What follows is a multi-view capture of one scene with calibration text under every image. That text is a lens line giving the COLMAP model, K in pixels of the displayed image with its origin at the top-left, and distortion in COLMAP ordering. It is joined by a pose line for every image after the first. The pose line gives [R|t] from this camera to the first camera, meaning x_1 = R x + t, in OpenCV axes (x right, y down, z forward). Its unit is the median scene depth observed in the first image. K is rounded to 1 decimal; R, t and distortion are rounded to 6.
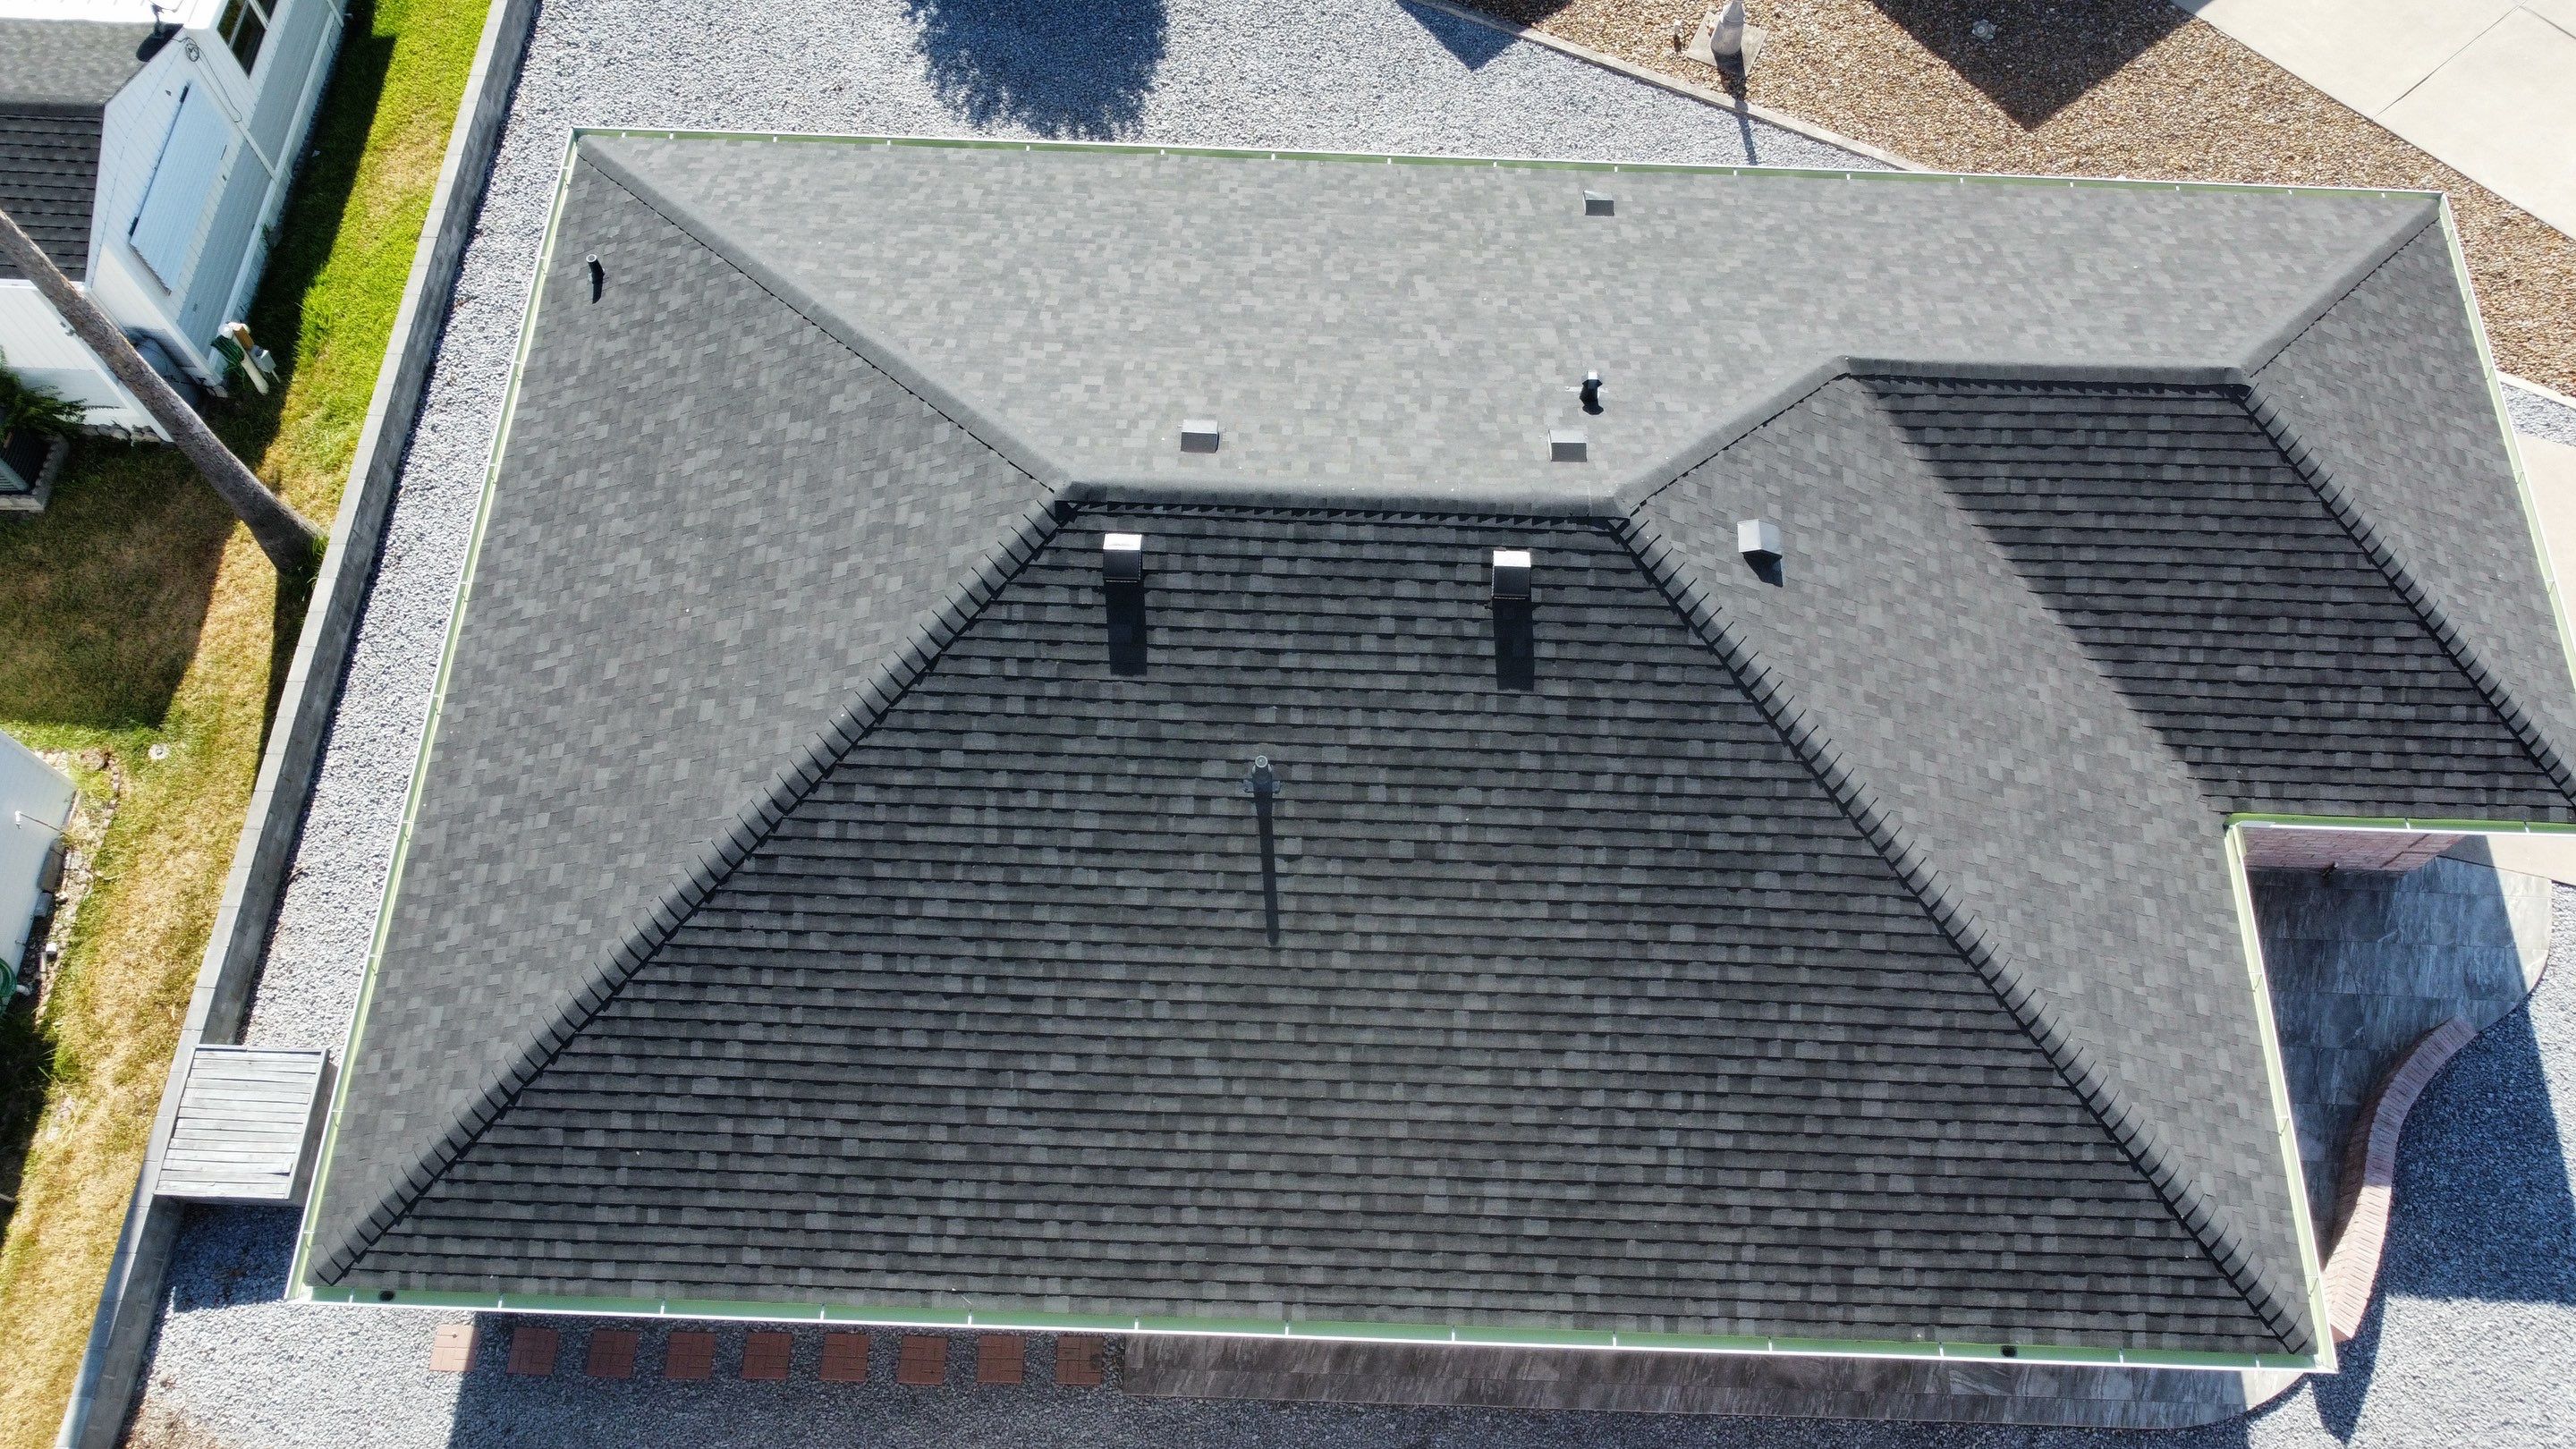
lens RADIAL K [[1955.0, 0, 1288.0], [0, 1955.0, 724.5], [0, 0, 1]] dist [0.007304, 0.001895]
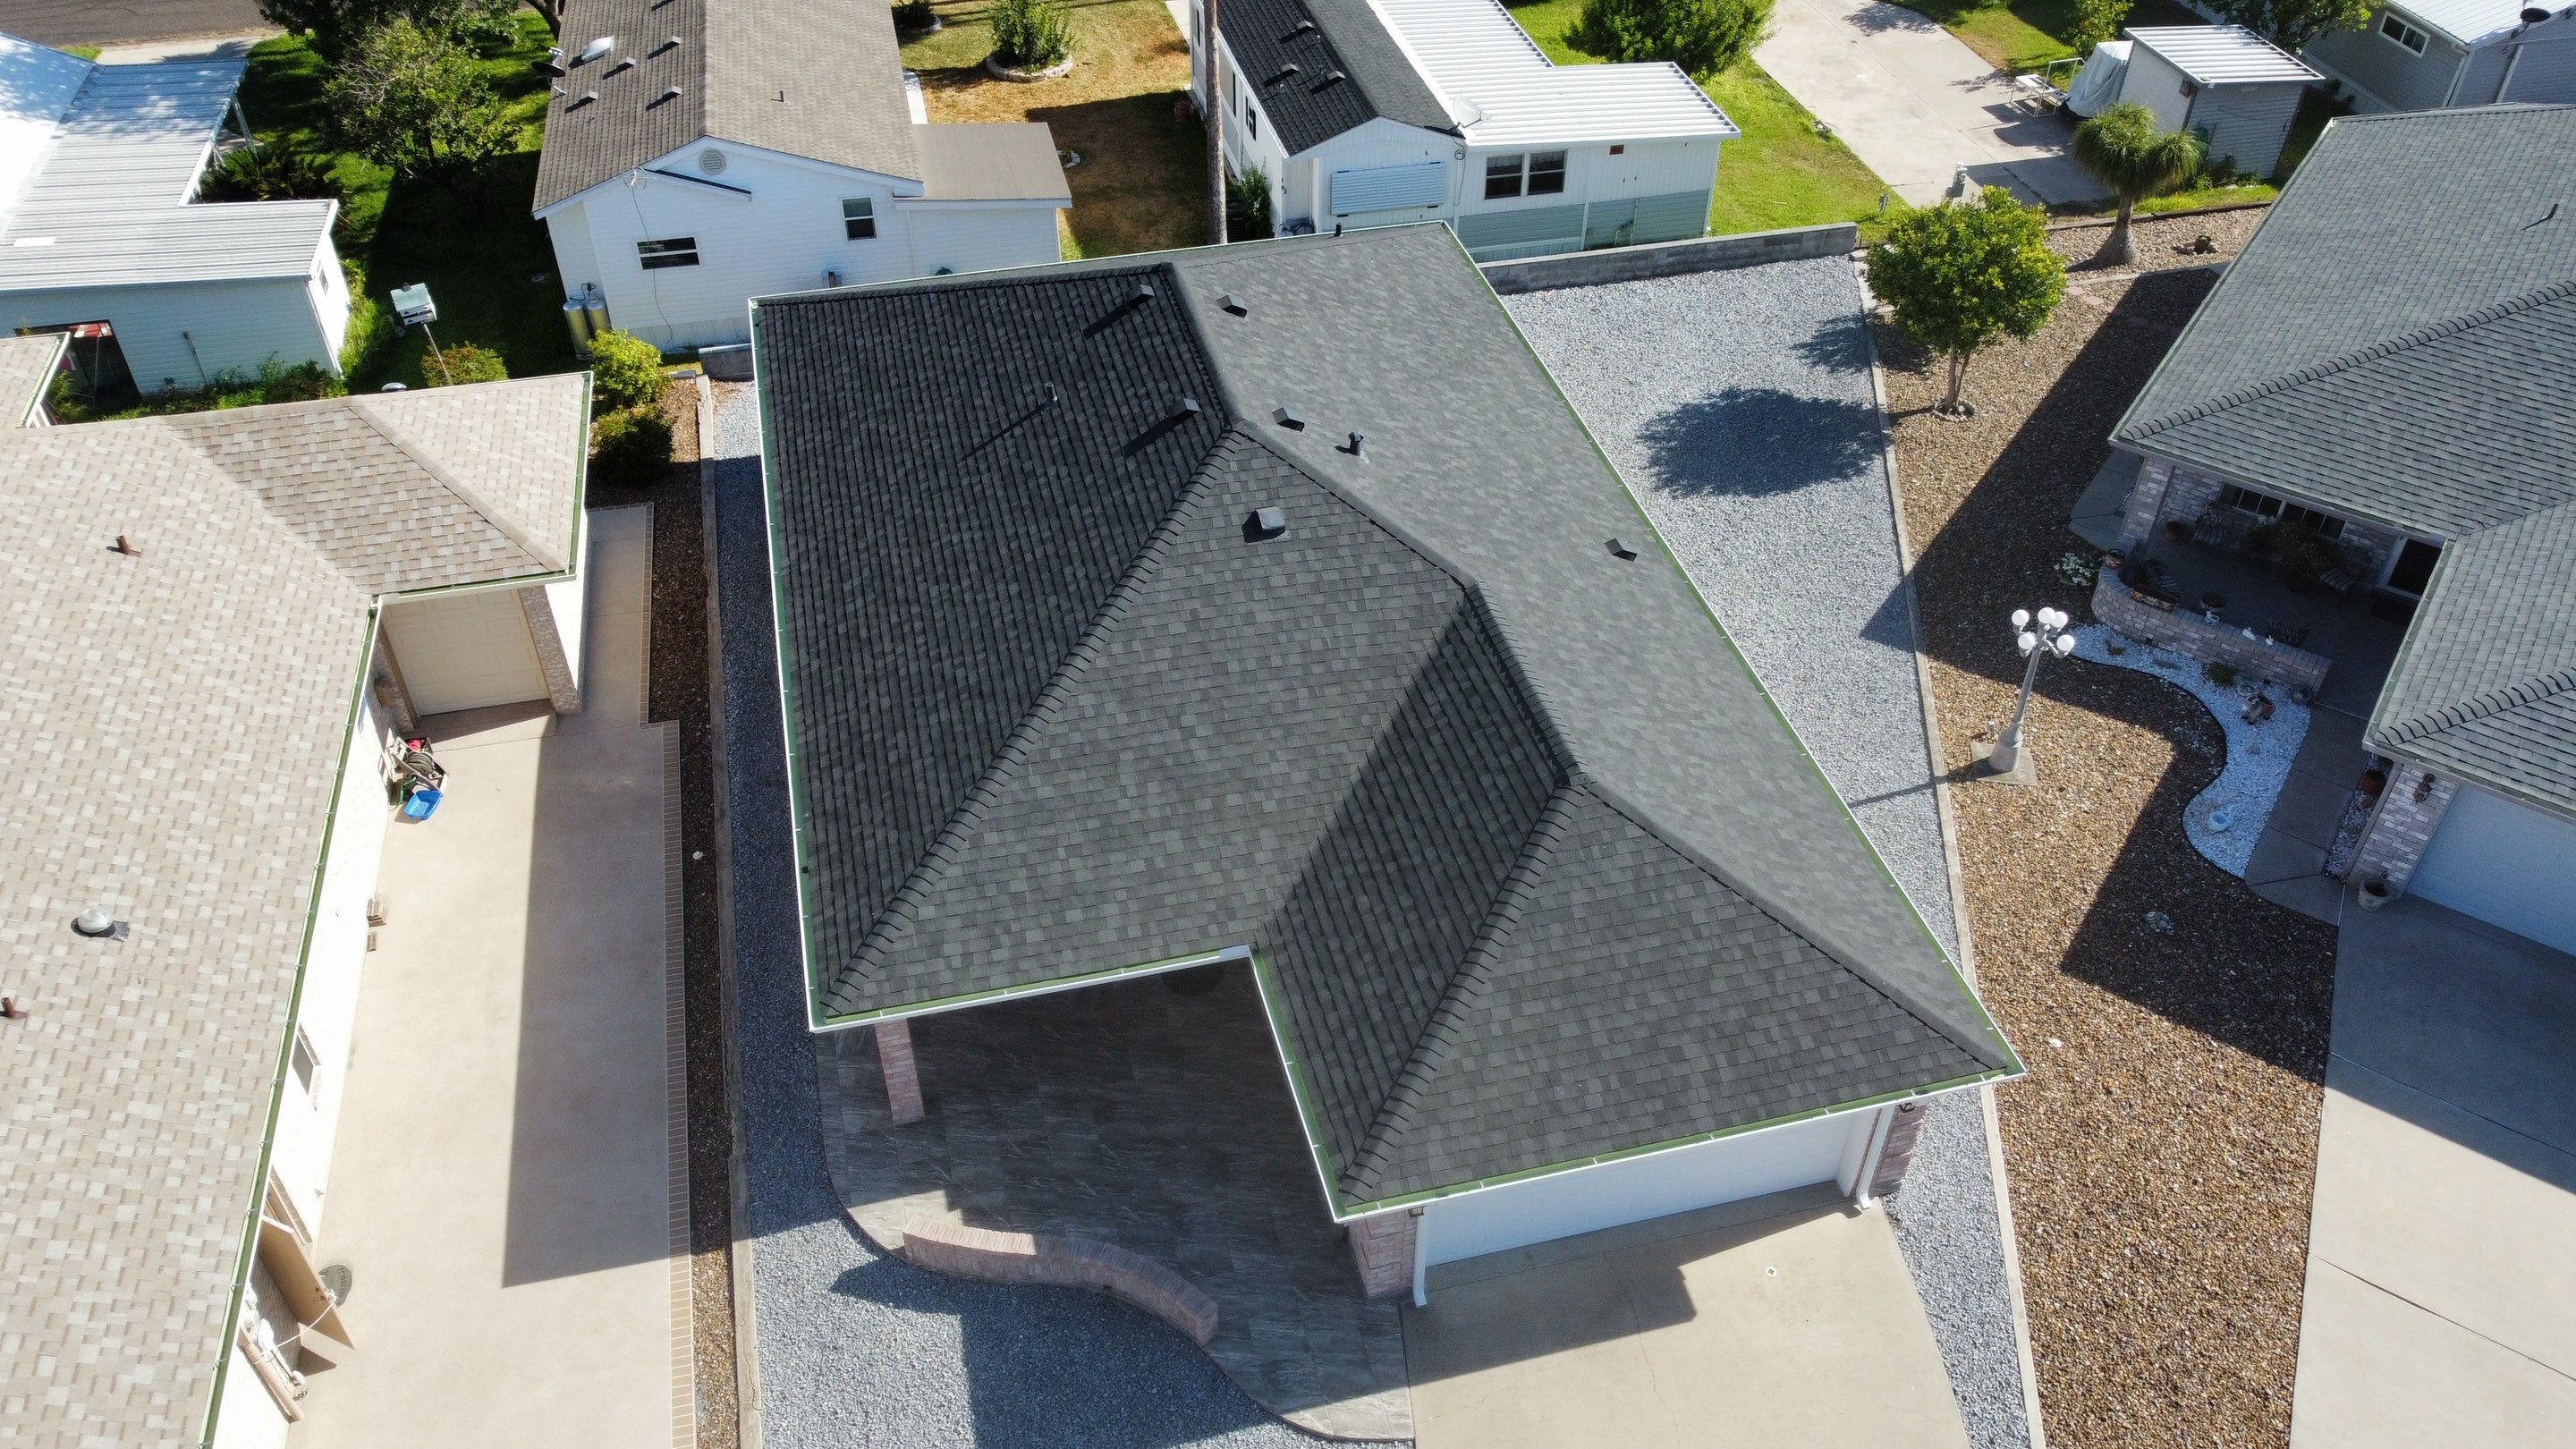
lens RADIAL K [[1955.0, 0, 1288.0], [0, 1955.0, 724.5], [0, 0, 1]] dist [0.007304, 0.001895]
pose [[0.270824, 0.609526, -0.745073, 1.312968], [-0.869395, 0.487177, 0.082534, -0.139167], [0.413289, 0.625410, 0.661857, 0.120626]]
